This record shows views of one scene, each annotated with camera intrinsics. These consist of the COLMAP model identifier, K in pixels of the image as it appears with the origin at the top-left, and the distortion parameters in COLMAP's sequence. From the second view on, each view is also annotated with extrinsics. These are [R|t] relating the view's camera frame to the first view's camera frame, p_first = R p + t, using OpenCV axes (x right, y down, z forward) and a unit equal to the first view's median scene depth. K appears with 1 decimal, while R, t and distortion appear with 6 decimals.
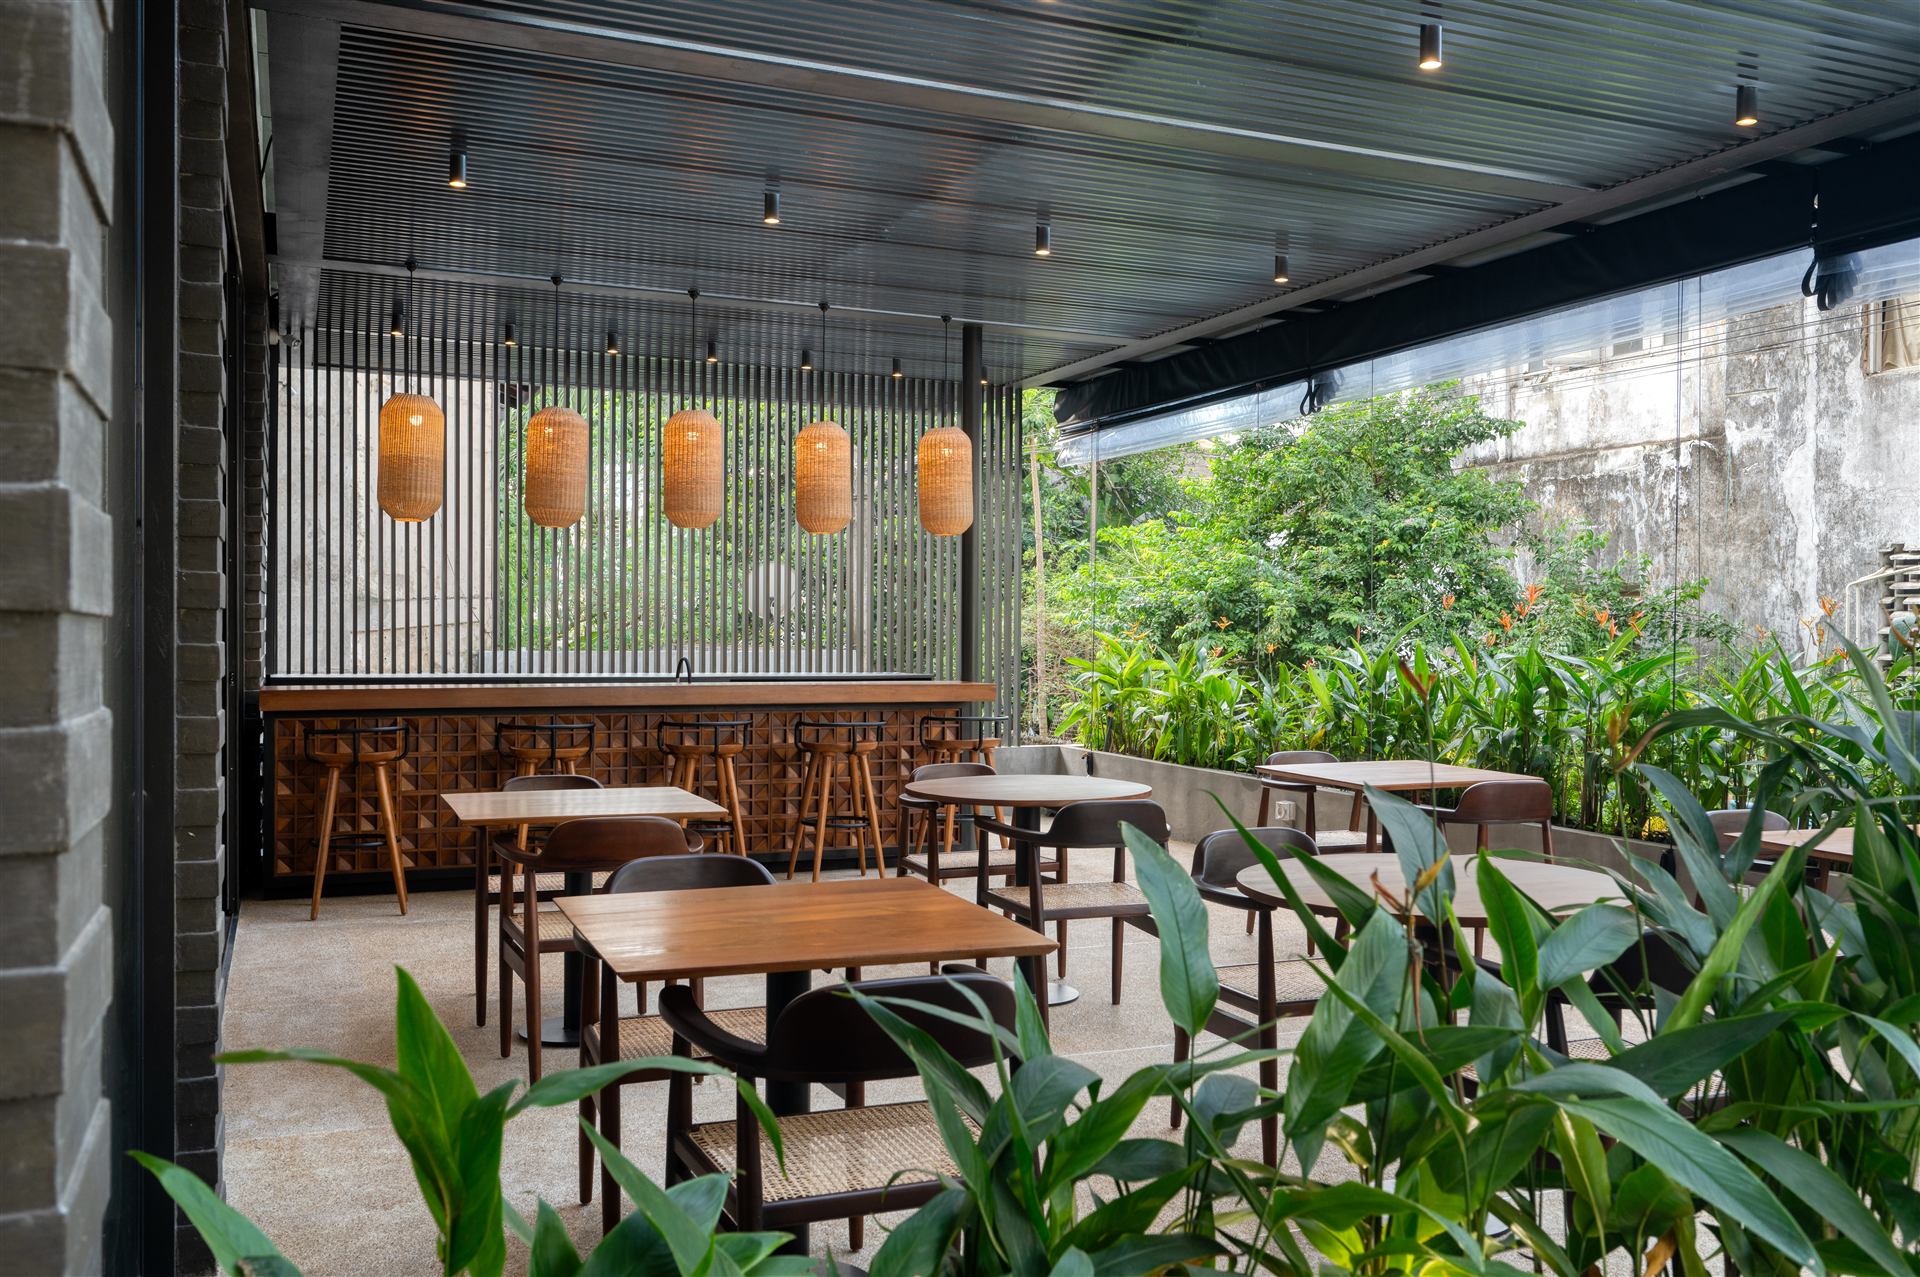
lens RADIAL K [[1531.3, 0, 956.2], [0, 1531.3, 634.8], [0, 0, 1]] dist [-0.005118, -0.002007]
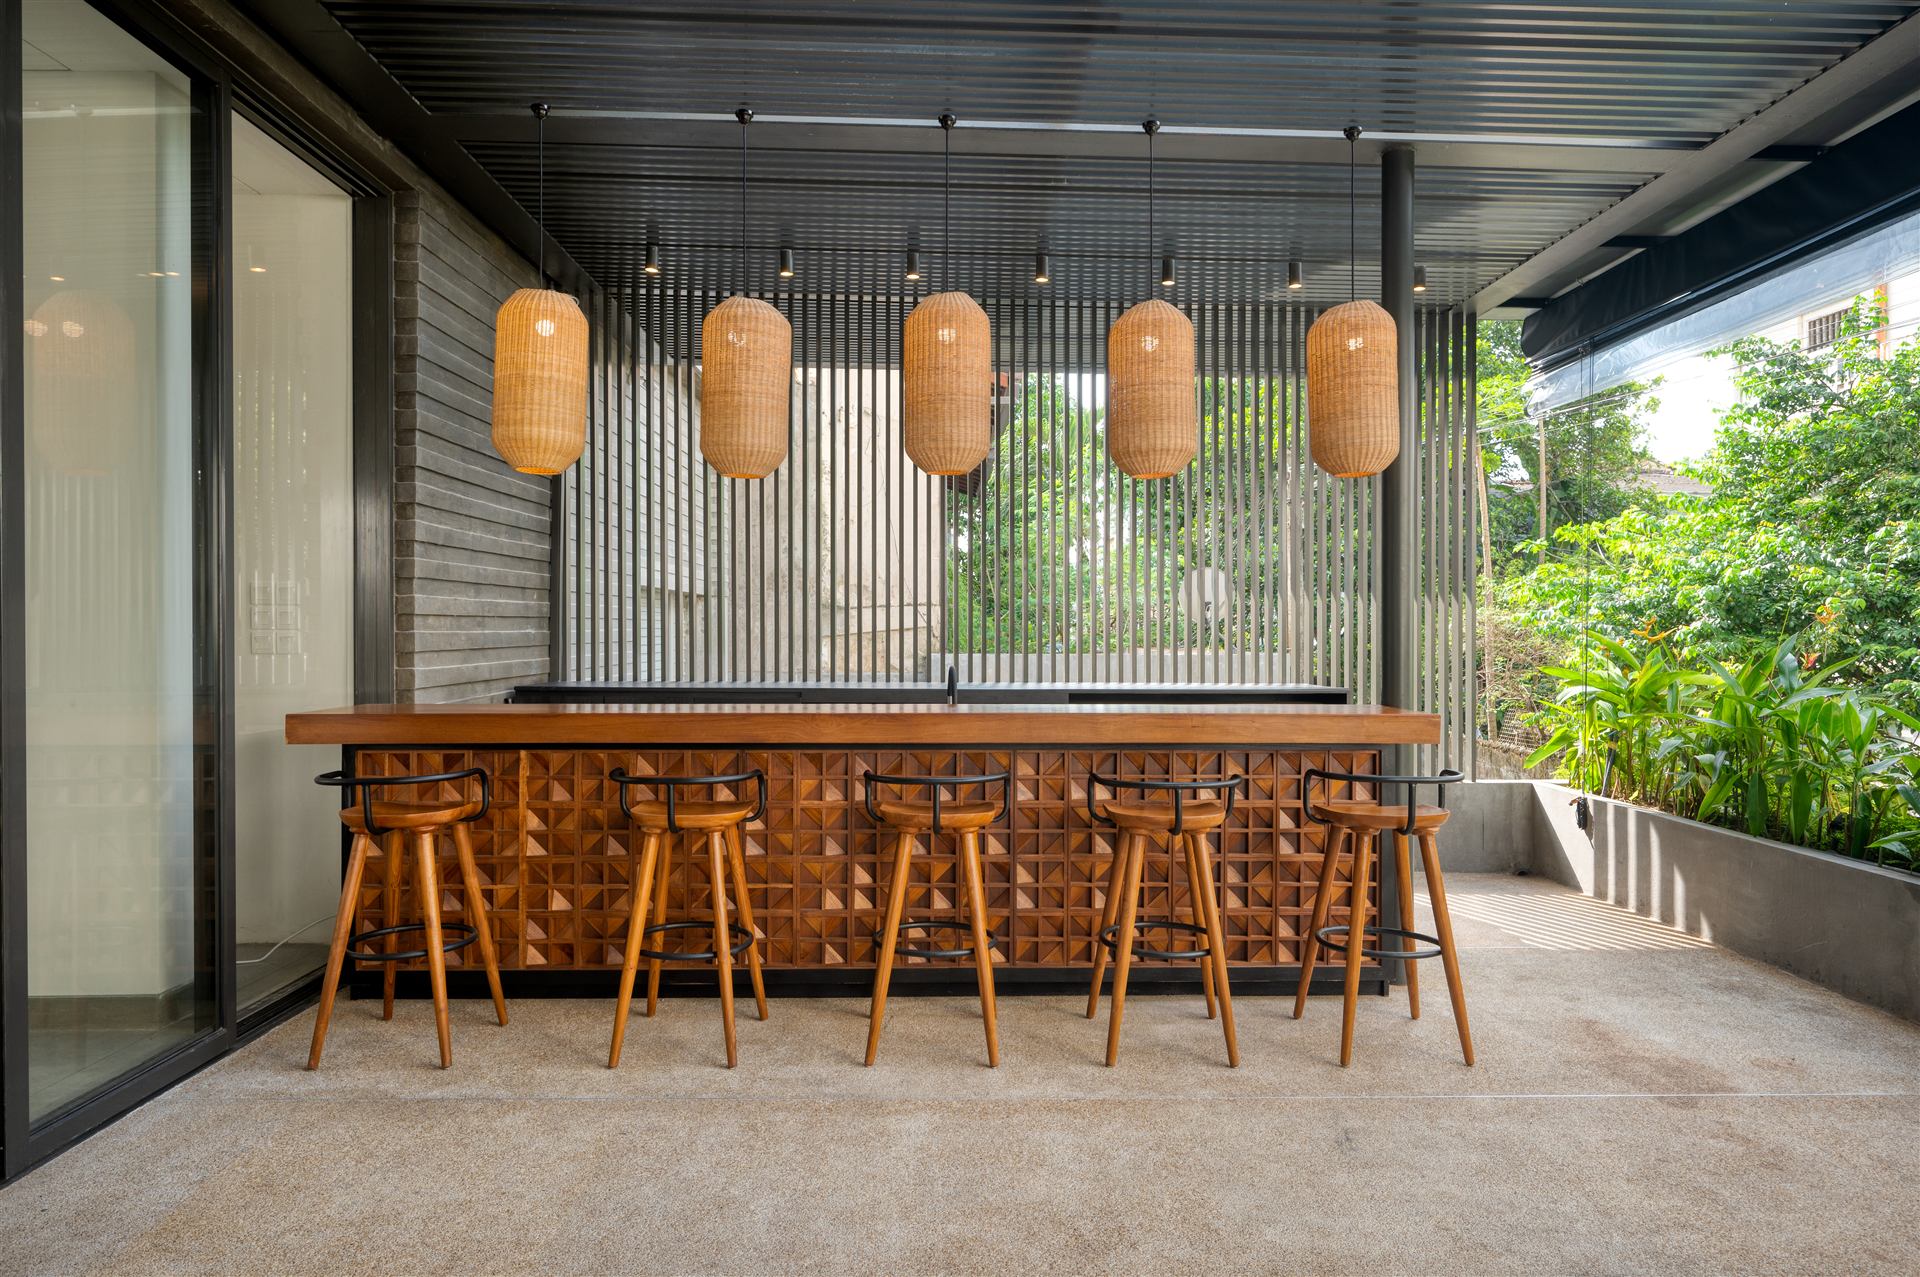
lens RADIAL K [[1060.1, 0, 989.2], [0, 1060.1, 625.4], [0, 0, 1]] dist [0.003559, 0.000177]
pose [[0.929490, -0.006879, -0.368782, 0.011655], [0.001583, 0.999891, -0.014661, 0.002142], [0.368843, 0.013044, 0.929400, 0.420163]]
